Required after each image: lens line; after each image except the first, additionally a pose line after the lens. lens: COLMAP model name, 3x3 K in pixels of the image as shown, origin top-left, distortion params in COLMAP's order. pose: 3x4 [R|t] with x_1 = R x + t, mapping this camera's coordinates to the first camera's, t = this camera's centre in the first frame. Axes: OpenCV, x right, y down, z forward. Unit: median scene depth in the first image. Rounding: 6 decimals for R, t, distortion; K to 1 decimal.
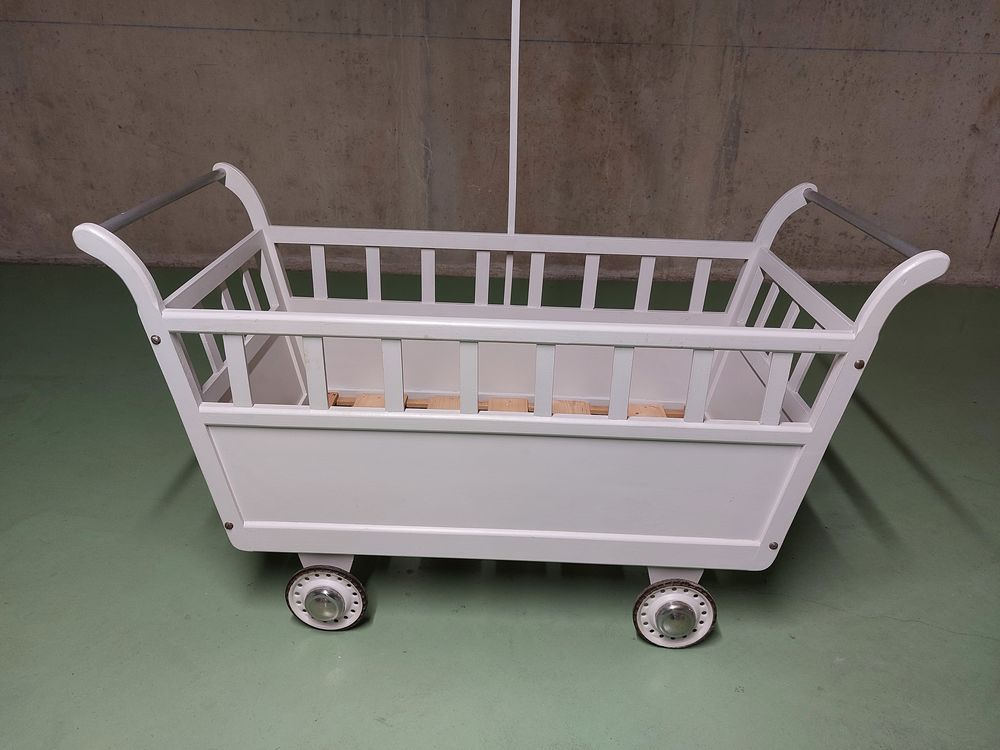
lens RADIAL K [[729.0, 0, 505.6], [0, 729.0, 369.0], [0, 0, 1]] dist [0.061634, -0.060441]
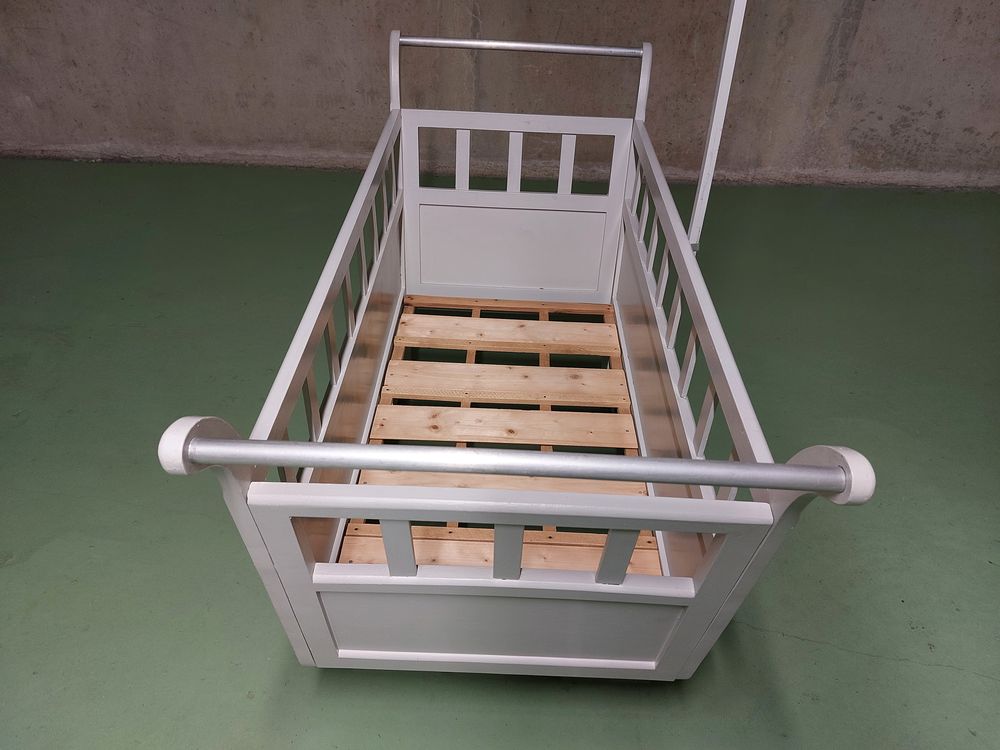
lens RADIAL K [[729.0, 0, 505.4], [0, 729.0, 381.1], [0, 0, 1]] dist [0.061634, -0.060441]
pose [[0.999812, 0.016182, -0.010644, -0.060642], [-0.013375, 0.974304, 0.224841, -0.094762], [0.014009, -0.224657, 0.974337, 0.116871]]
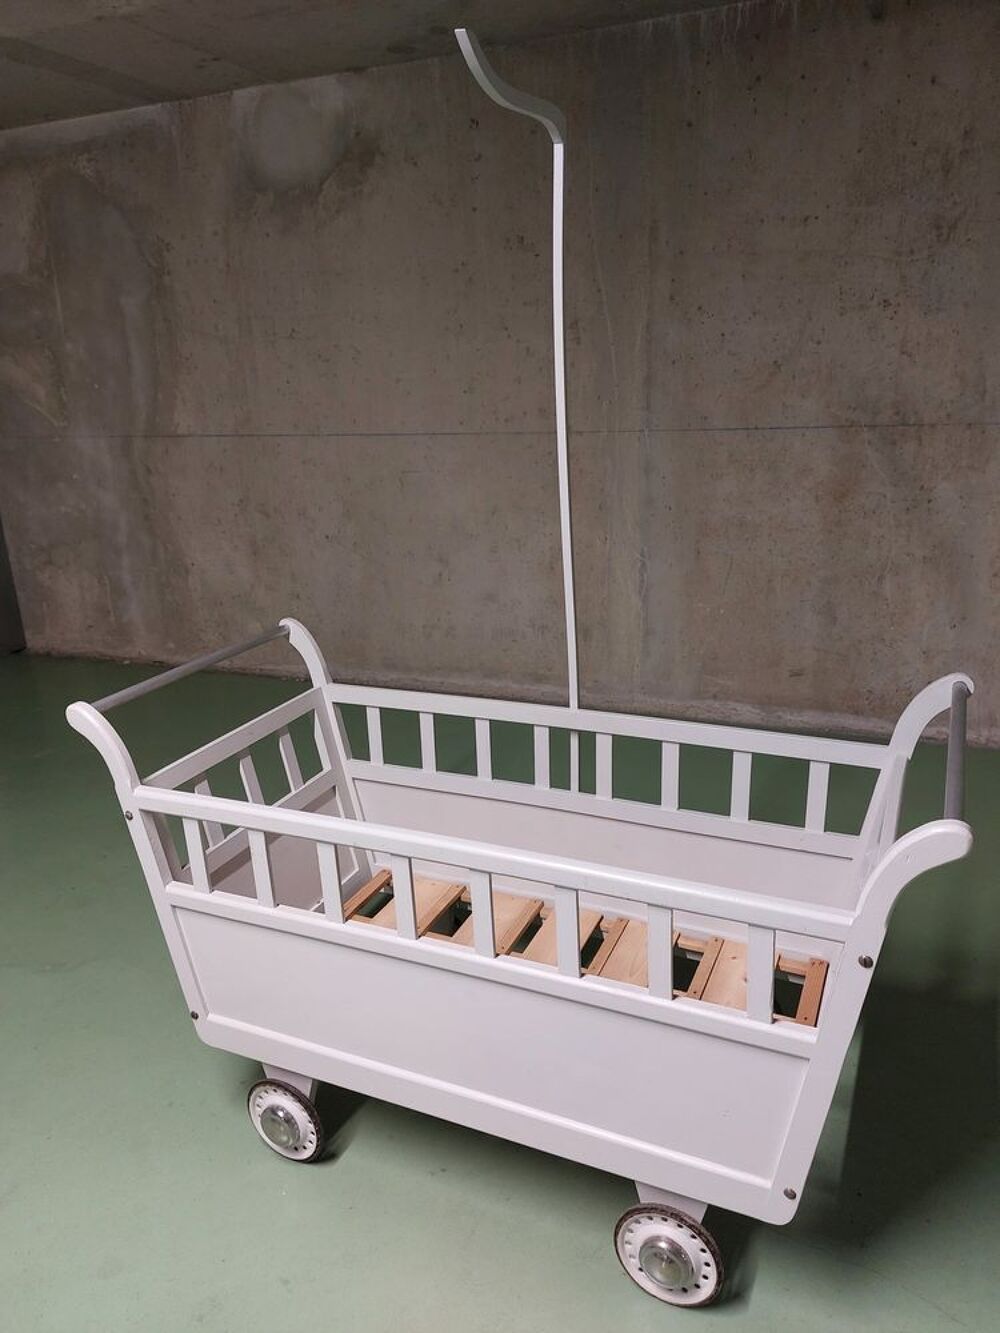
lens RADIAL K [[971.8, 0, 508.0], [0, 971.8, 674.0], [0, 0, 1]] dist [0.061634, -0.060441]
pose [[0.914744, 0.056093, -0.400120, 0.196021], [-0.103438, 0.989825, -0.097712, -0.057314], [0.390568, 0.130770, 0.911239, -0.017844]]
